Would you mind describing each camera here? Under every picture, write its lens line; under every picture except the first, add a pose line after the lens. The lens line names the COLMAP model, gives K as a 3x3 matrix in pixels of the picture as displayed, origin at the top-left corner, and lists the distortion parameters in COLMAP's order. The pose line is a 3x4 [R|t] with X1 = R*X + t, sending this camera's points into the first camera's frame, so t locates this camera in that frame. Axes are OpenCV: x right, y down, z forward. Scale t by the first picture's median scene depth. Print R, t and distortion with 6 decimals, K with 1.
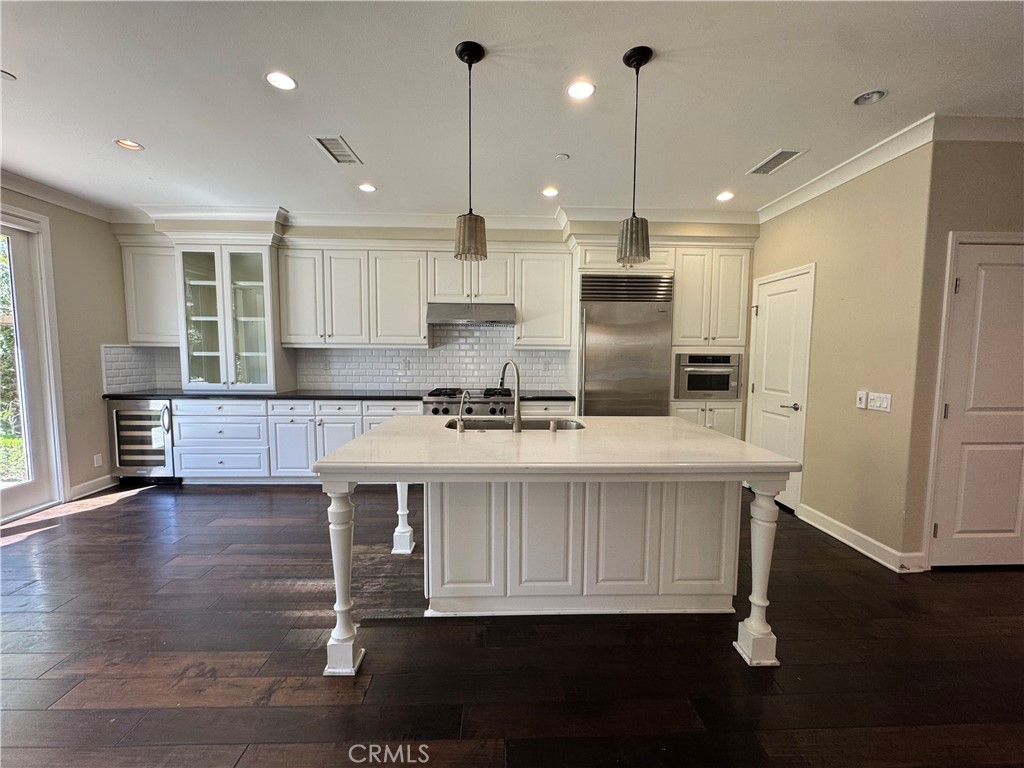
lens RADIAL K [[410.7, 0, 512.0], [0, 410.7, 384.0], [0, 0, 1]] dist [-0.000898, -0.000068]
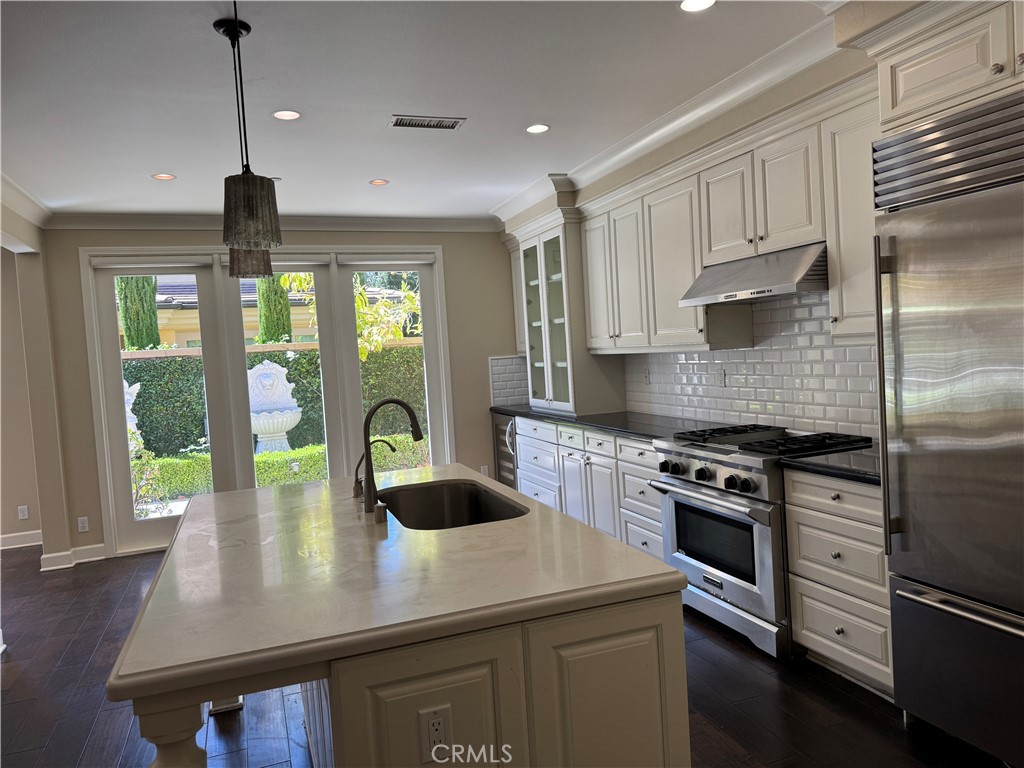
lens RADIAL K [[722.9, 0, 512.0], [0, 722.9, 384.0], [0, 0, 1]] dist [0.122956, -0.166463]
pose [[0.324061, 0.018183, -0.945861, 0.661484], [-0.014162, 0.999796, 0.014368, -0.055443], [0.945930, 0.008739, 0.324253, 0.468335]]
